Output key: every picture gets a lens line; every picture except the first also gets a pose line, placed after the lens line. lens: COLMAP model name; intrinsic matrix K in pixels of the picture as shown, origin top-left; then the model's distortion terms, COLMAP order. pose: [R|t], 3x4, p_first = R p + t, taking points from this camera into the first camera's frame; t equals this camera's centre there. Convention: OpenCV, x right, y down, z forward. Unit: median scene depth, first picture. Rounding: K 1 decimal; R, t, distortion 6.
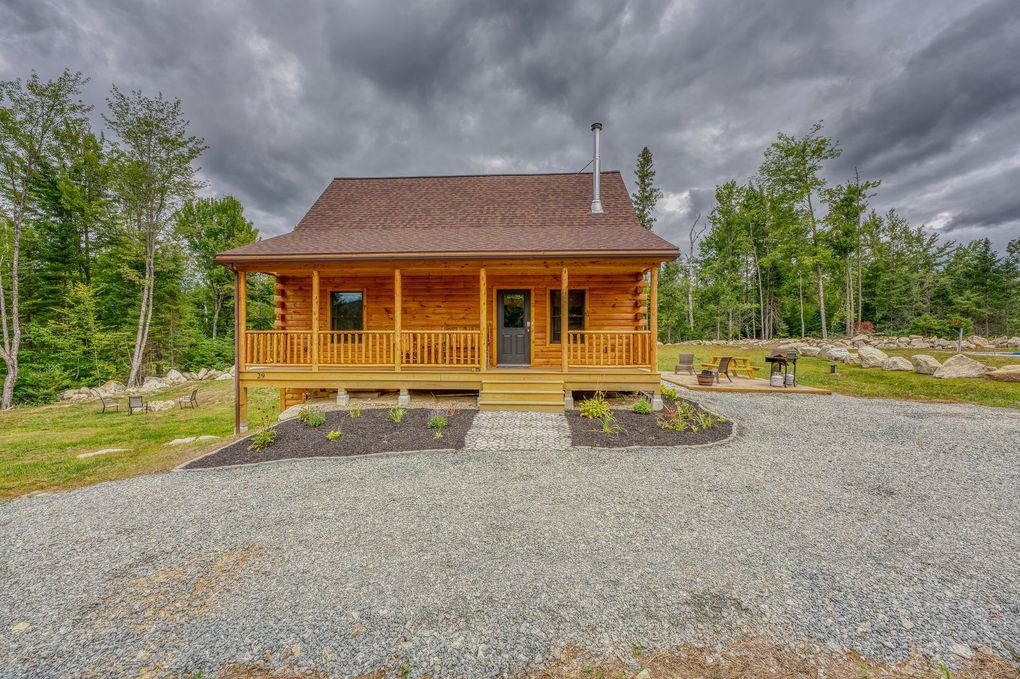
lens RADIAL K [[431.5, 0, 510.0], [0, 431.5, 339.5], [0, 0, 1]] dist [-0.027622, 0.000108]
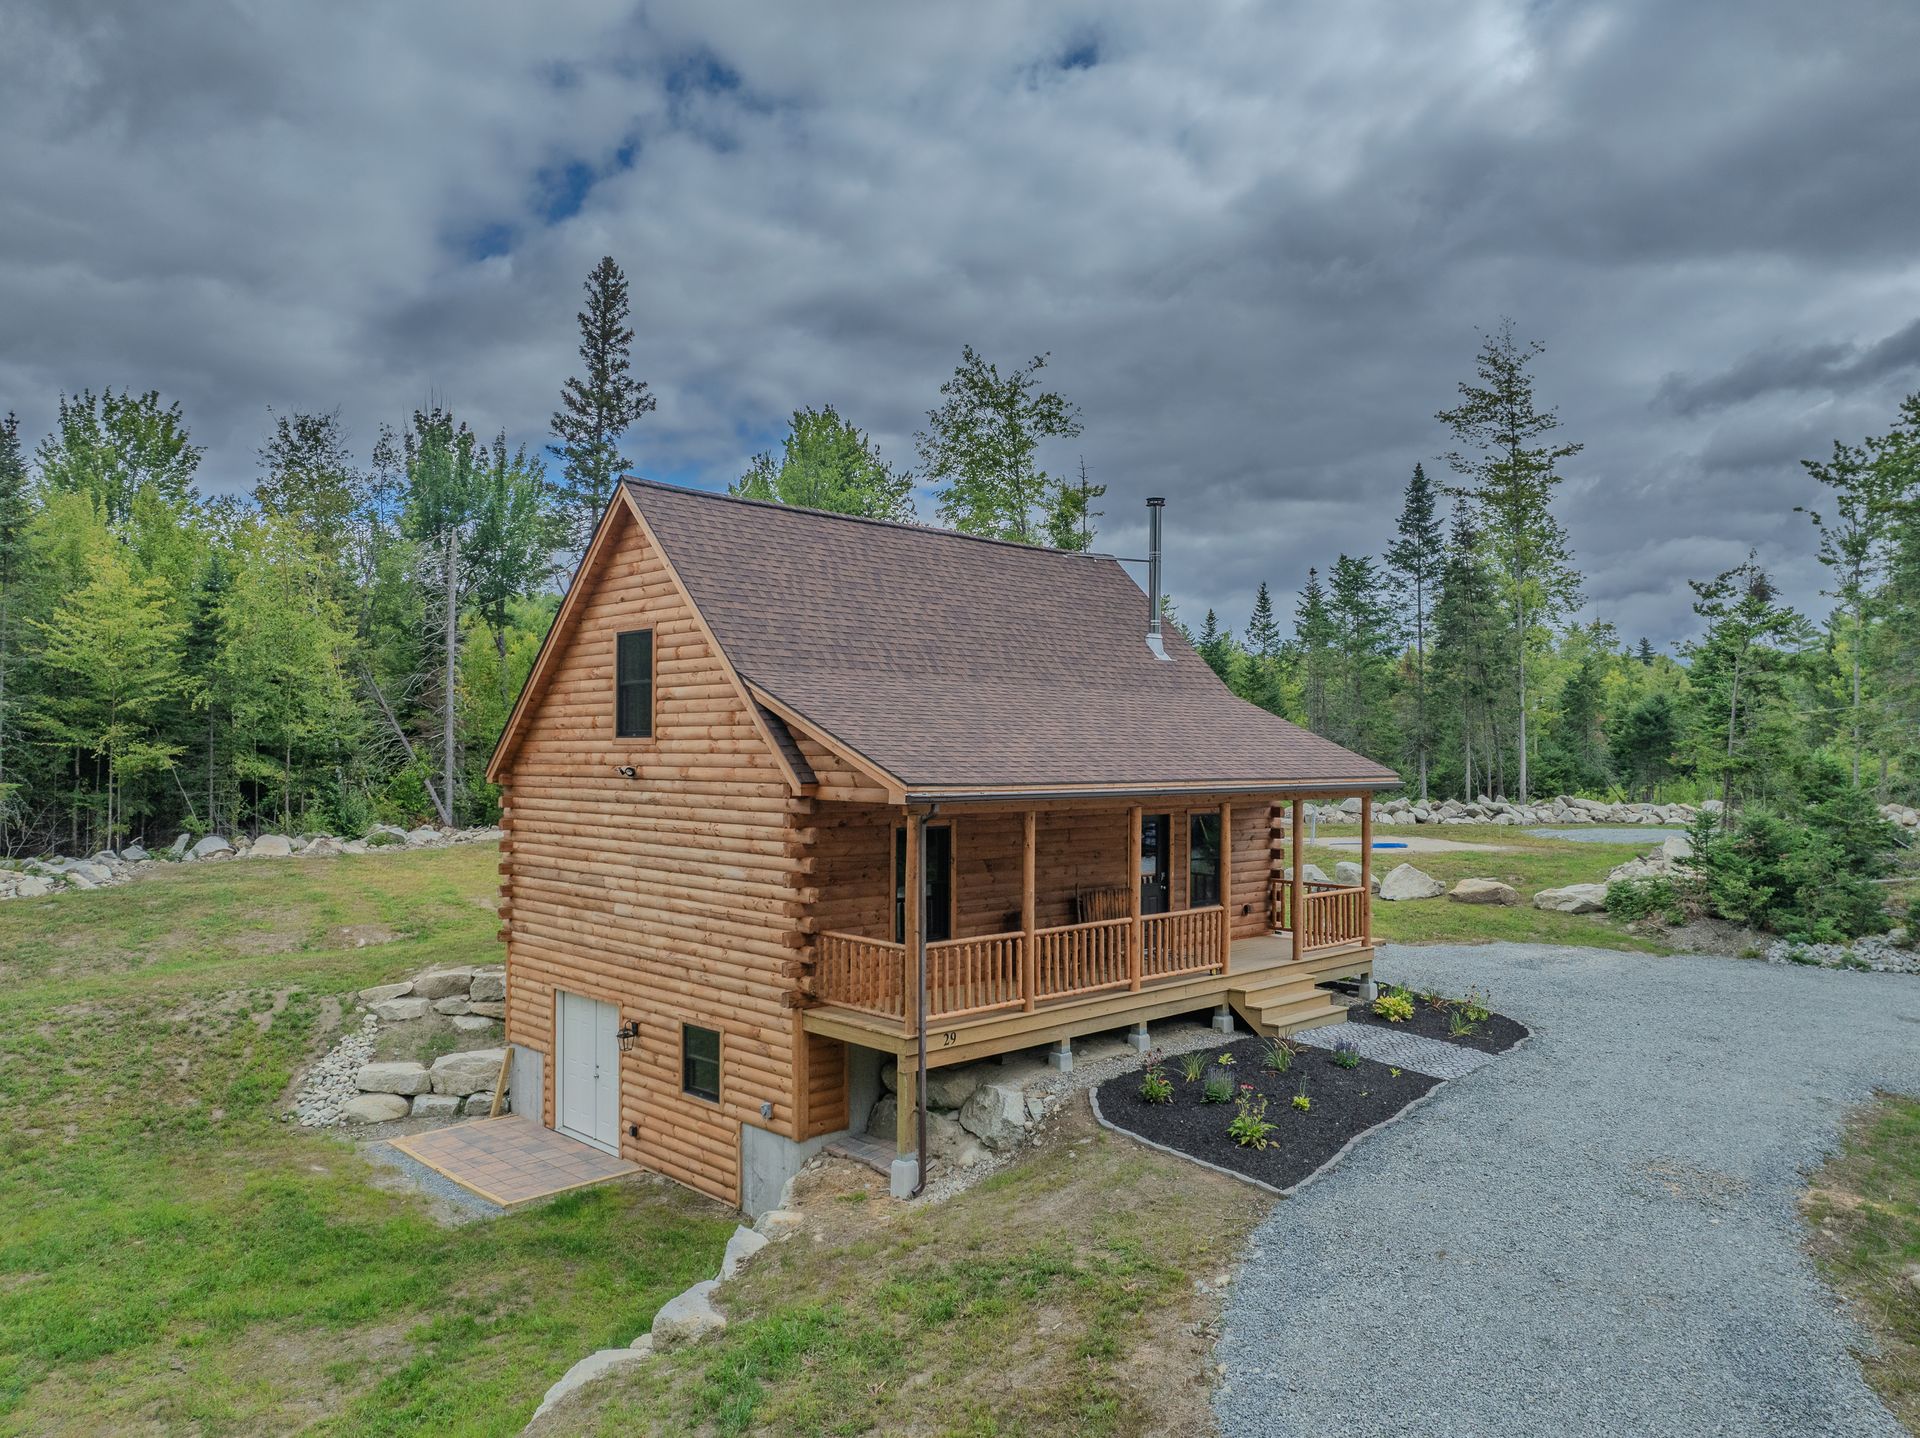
lens RADIAL K [[1364.9, 0, 960.0], [0, 1364.9, 719.0], [0, 0, 1]] dist [-0.060358, 0.031364]
pose [[0.680683, 0.021381, 0.732266, -1.466732], [-0.016066, 0.999769, -0.014258, -0.213847], [-0.732401, -0.002060, 0.680870, -0.017357]]
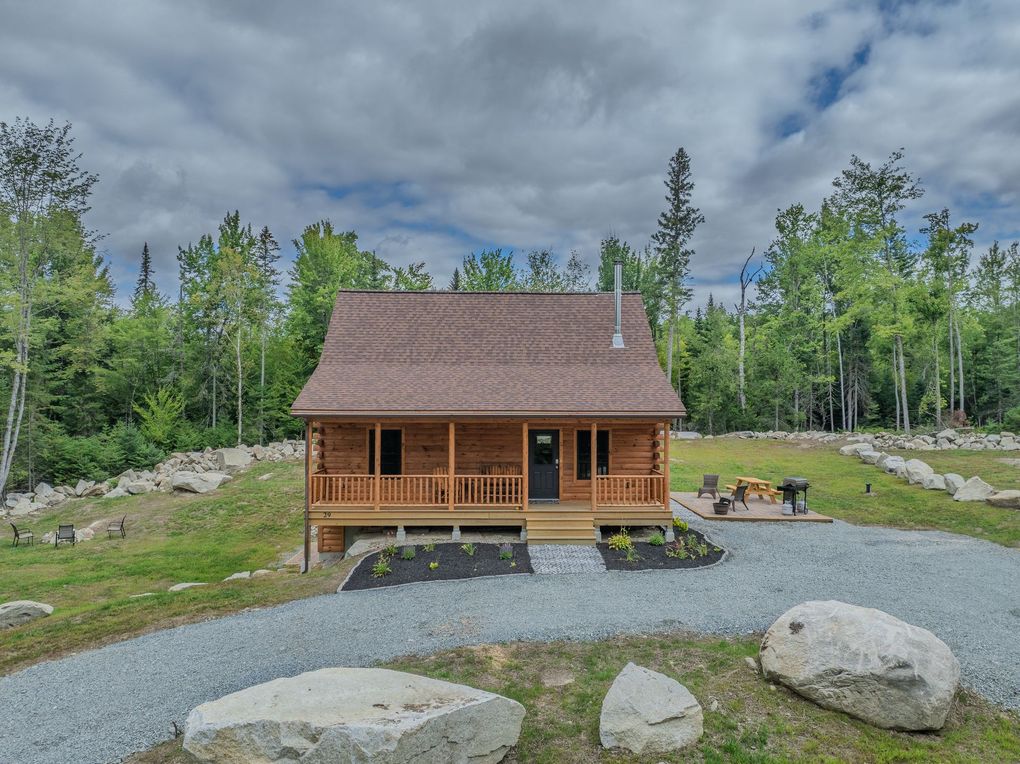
lens RADIAL K [[770.5, 0, 518.2], [0, 770.5, 369.5], [0, 0, 1]] dist [-0.043023, -0.002159]
pose [[0.996207, 0.006518, 0.086771, -0.227288], [-0.003433, 0.999358, -0.035654, -0.200113], [-0.086948, 0.035221, 0.995590, -0.939356]]
